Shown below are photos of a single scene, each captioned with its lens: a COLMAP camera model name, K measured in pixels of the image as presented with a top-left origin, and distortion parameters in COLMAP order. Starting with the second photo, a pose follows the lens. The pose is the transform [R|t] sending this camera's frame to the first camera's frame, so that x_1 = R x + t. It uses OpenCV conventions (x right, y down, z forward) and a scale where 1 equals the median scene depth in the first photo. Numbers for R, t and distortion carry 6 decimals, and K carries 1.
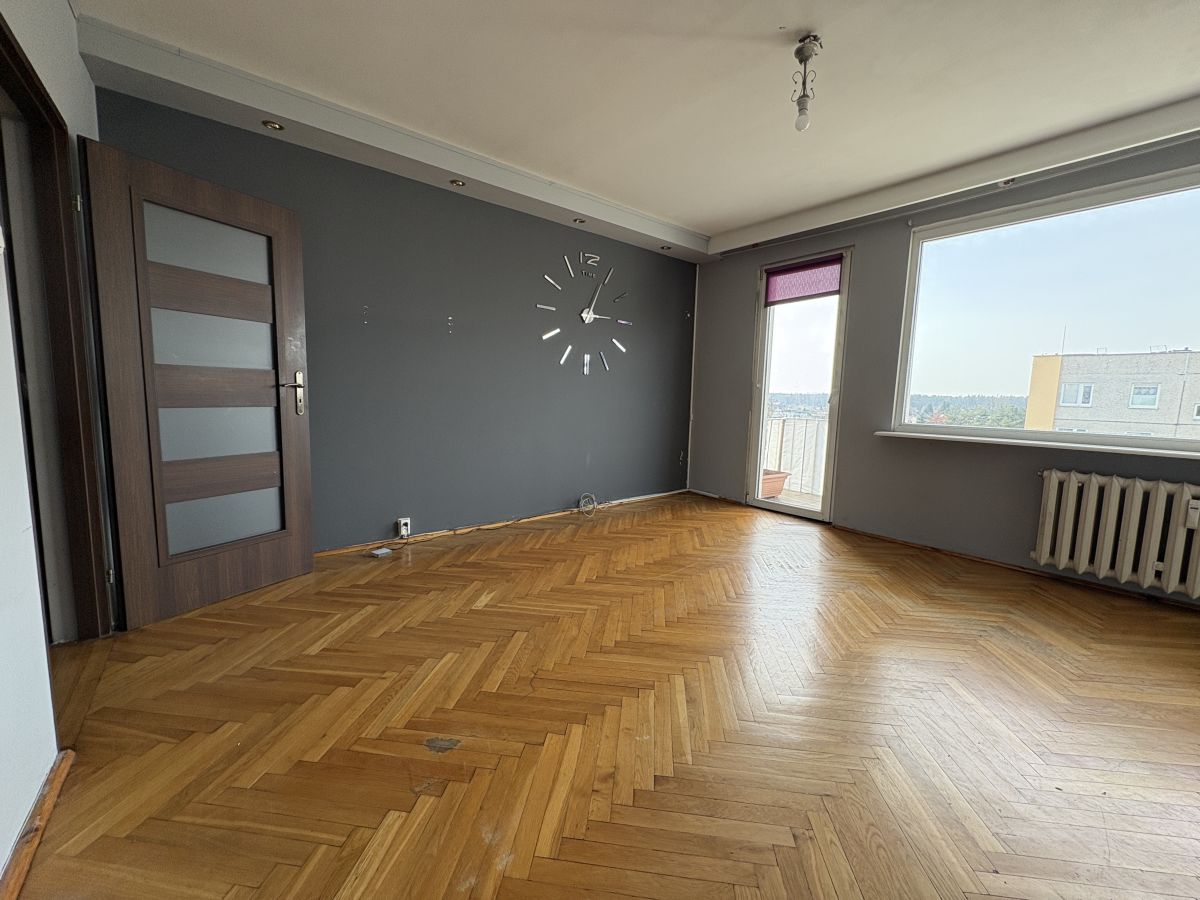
lens RADIAL K [[474.5, 0, 599.9], [0, 474.5, 446.3], [0, 0, 1]] dist [0.000613, 0.000006]
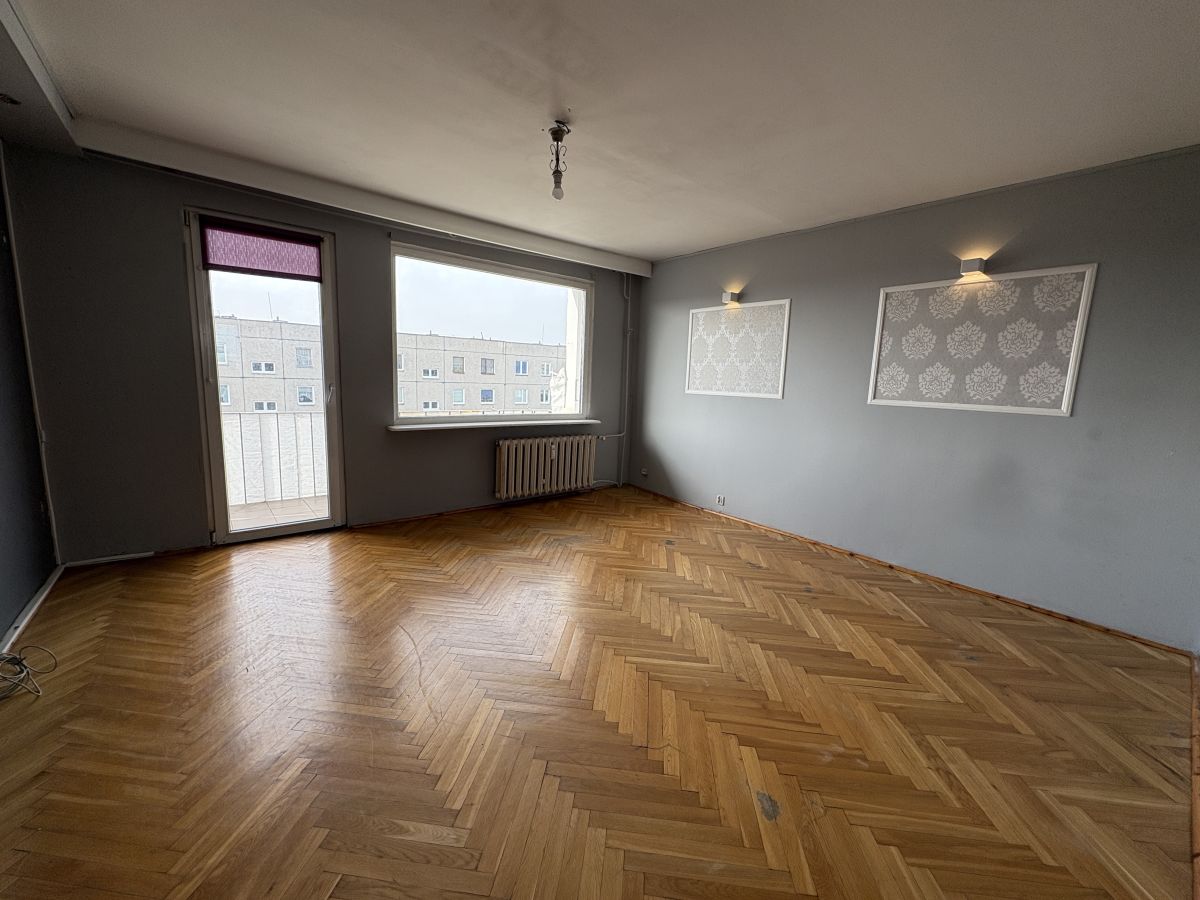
lens RADIAL K [[474.5, 0, 599.9], [0, 474.5, 446.3], [0, 0, 1]] dist [0.000613, 0.000006]
pose [[-0.002279, -0.172147, 0.985069, -0.505819], [0.068971, 0.982698, 0.171892, -0.147417], [-0.997616, 0.068333, 0.009634, 0.537877]]
